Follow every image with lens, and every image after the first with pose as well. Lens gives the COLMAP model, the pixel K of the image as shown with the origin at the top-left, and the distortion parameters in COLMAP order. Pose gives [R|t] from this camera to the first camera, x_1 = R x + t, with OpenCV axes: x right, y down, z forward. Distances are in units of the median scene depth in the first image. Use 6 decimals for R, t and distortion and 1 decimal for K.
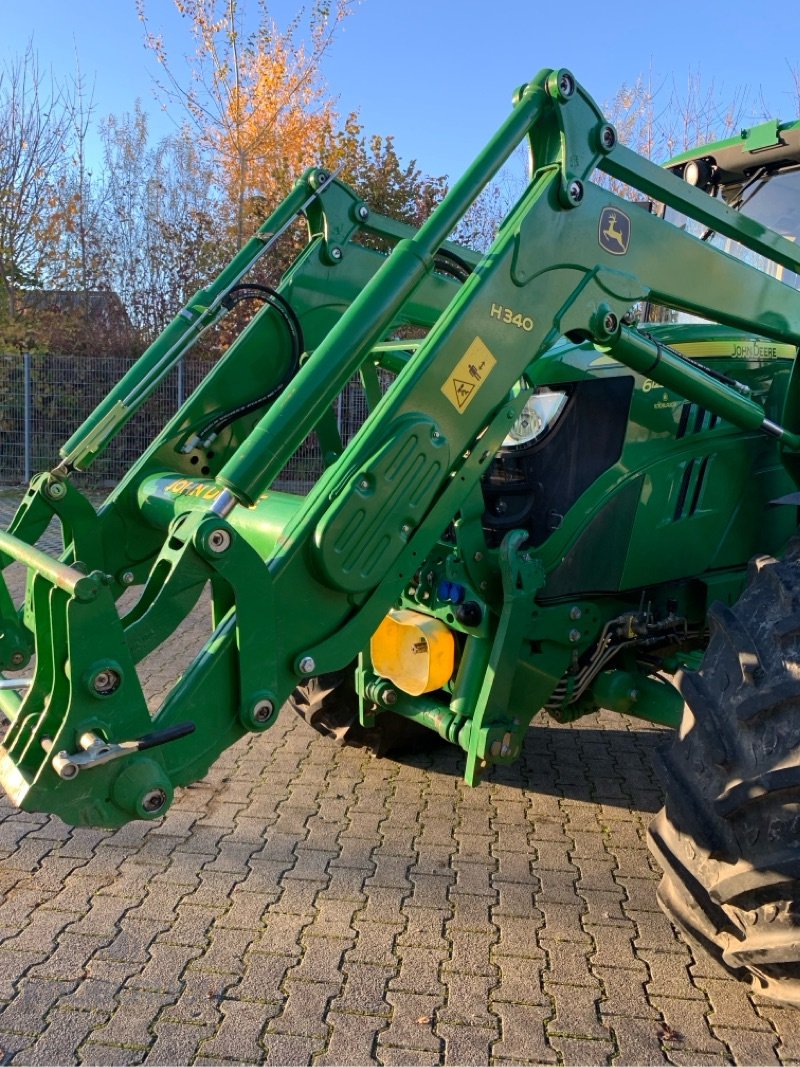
lens RADIAL K [[810.2, 0, 395.8], [0, 810.2, 520.8], [0, 0, 1]] dist [0.011558, -0.001596]
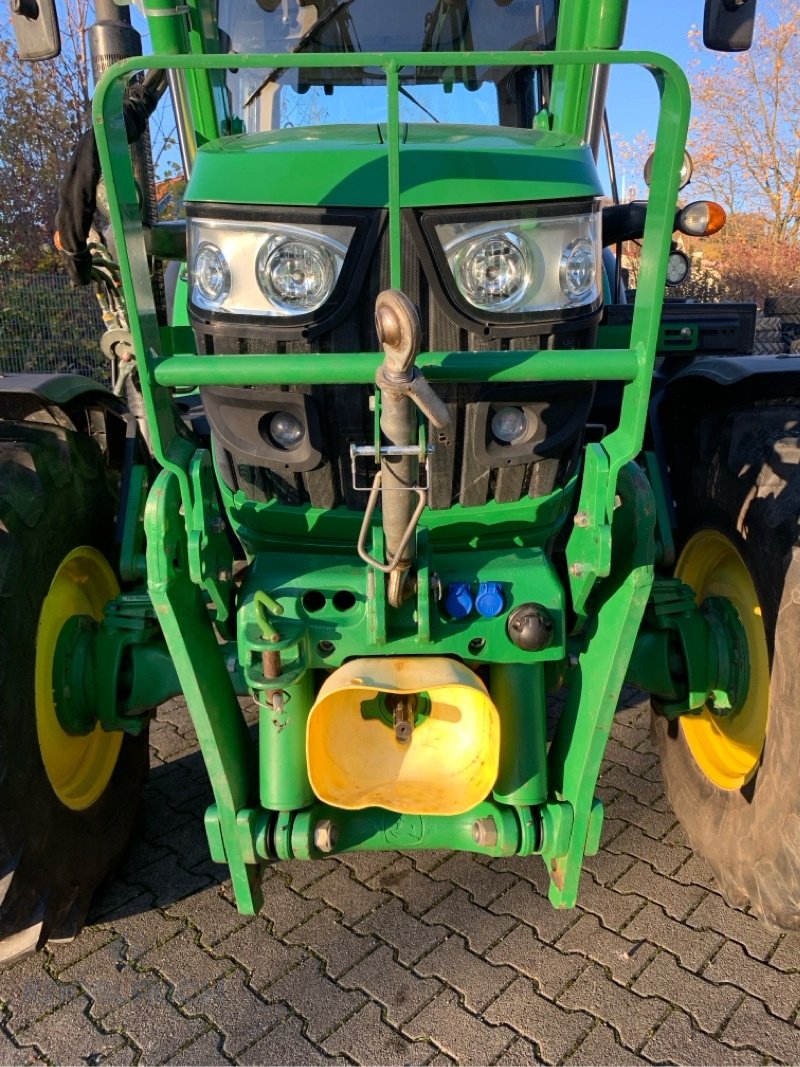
lens RADIAL K [[810.2, 0, 395.8], [0, 810.2, 520.8], [0, 0, 1]] dist [0.011558, -0.001596]
pose [[0.606103, -0.219699, 0.764442, -0.320758], [0.144973, 0.975510, 0.165415, -0.050498], [-0.782063, 0.010565, 0.623110, 0.642242]]
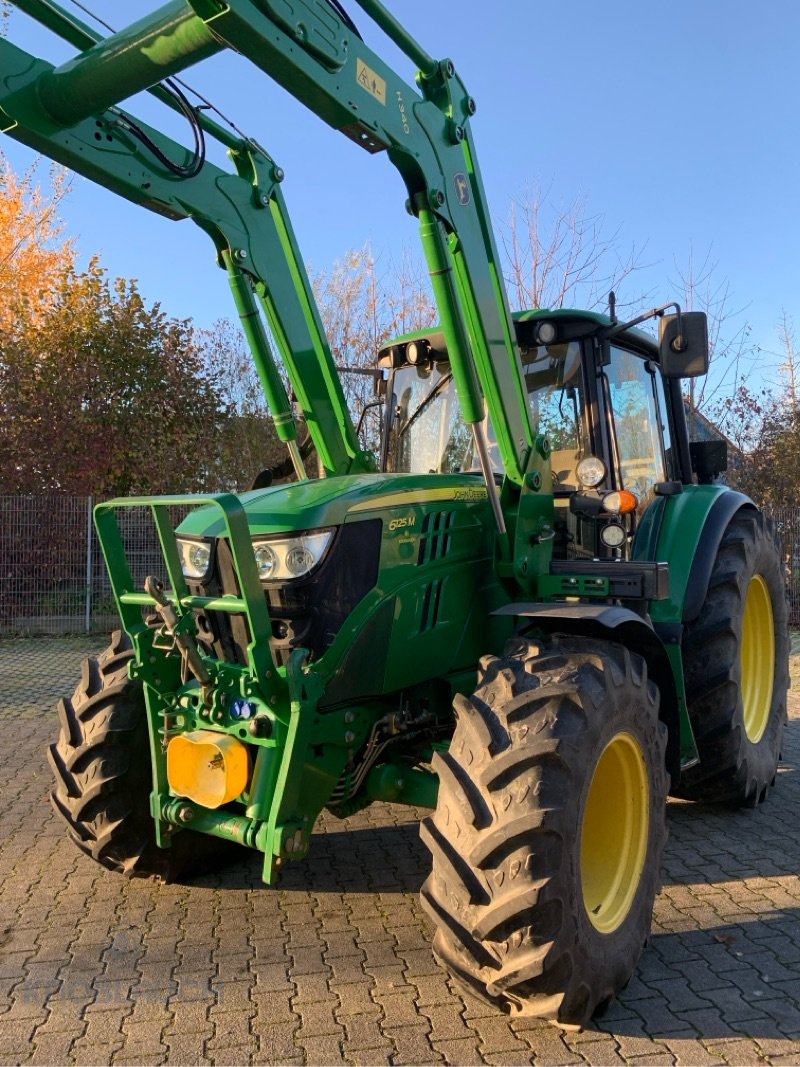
lens RADIAL K [[805.5, 0, 387.1], [0, 805.5, 529.0], [0, 0, 1]] dist [0.015048, -0.008679]
pose [[0.955324, -0.029451, 0.294091, -0.057064], [0.070110, 0.989204, -0.128685, -0.002373], [-0.287126, 0.143555, 0.947075, -0.152395]]
